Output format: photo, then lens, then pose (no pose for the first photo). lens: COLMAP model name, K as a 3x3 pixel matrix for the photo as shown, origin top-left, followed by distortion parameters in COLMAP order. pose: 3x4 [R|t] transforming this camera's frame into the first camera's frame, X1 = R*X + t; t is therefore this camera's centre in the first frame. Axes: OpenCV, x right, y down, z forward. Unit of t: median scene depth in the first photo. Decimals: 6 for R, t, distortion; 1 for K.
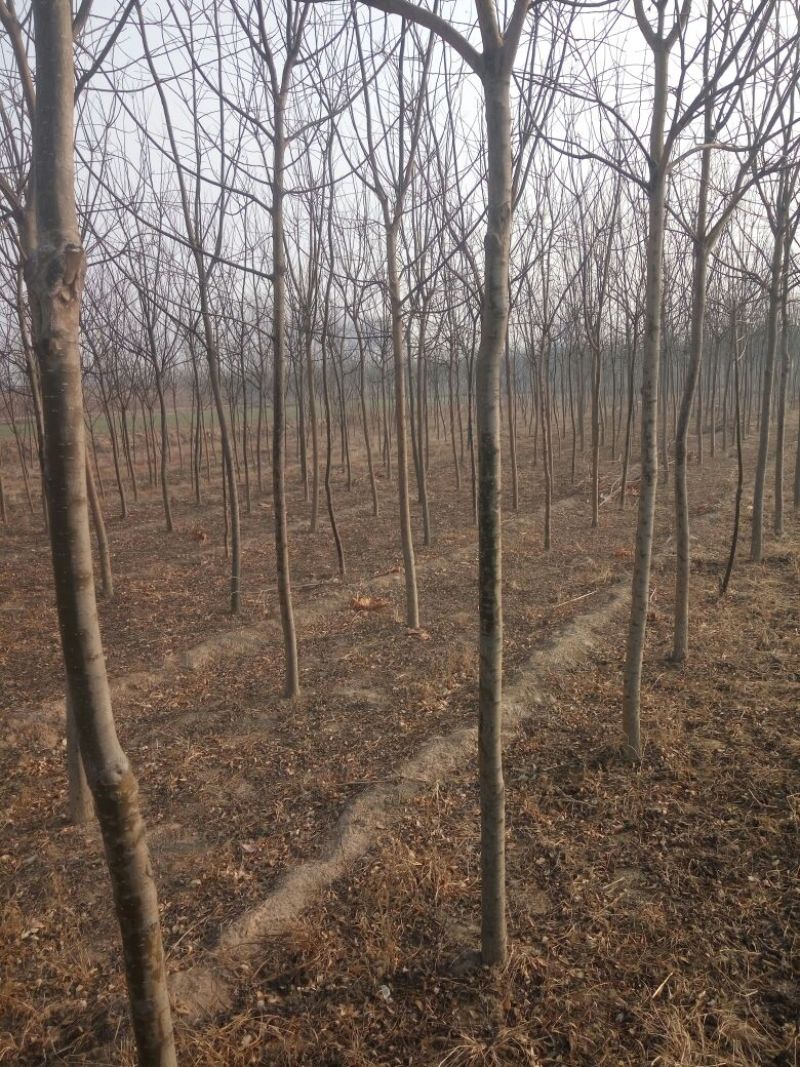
lens RADIAL K [[837.8, 0, 395.2], [0, 837.8, 538.1], [0, 0, 1]] dist [0.115103, -0.186059]
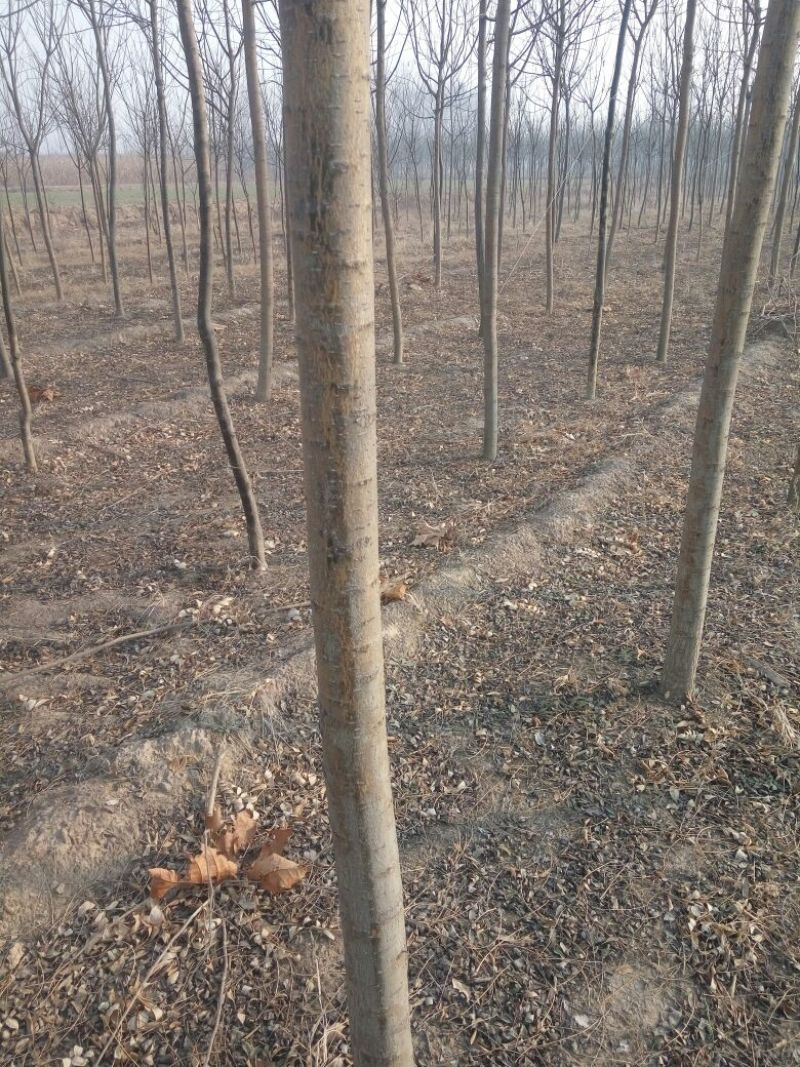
lens RADIAL K [[837.8, 0, 395.2], [0, 837.8, 538.1], [0, 0, 1]] dist [0.115103, -0.186059]
pose [[0.996495, 0.060903, -0.057342, 0.019608], [-0.046057, 0.971703, 0.231671, -0.060709], [0.069829, -0.228218, 0.971103, 0.643861]]
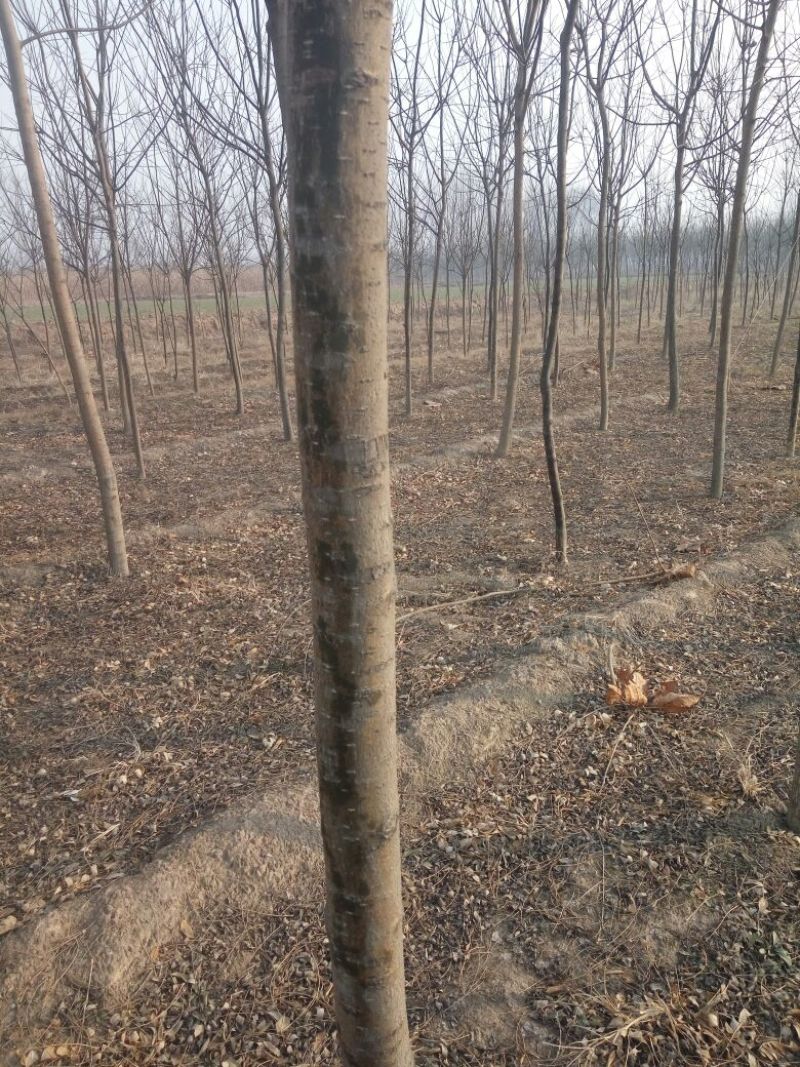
lens RADIAL K [[837.8, 0, 395.2], [0, 837.8, 538.1], [0, 0, 1]] dist [0.115103, -0.186059]
pose [[0.976363, 0.074842, -0.202764, -0.058779], [-0.047744, 0.989642, 0.135385, -0.034722], [0.210796, -0.122505, 0.969824, 0.493527]]
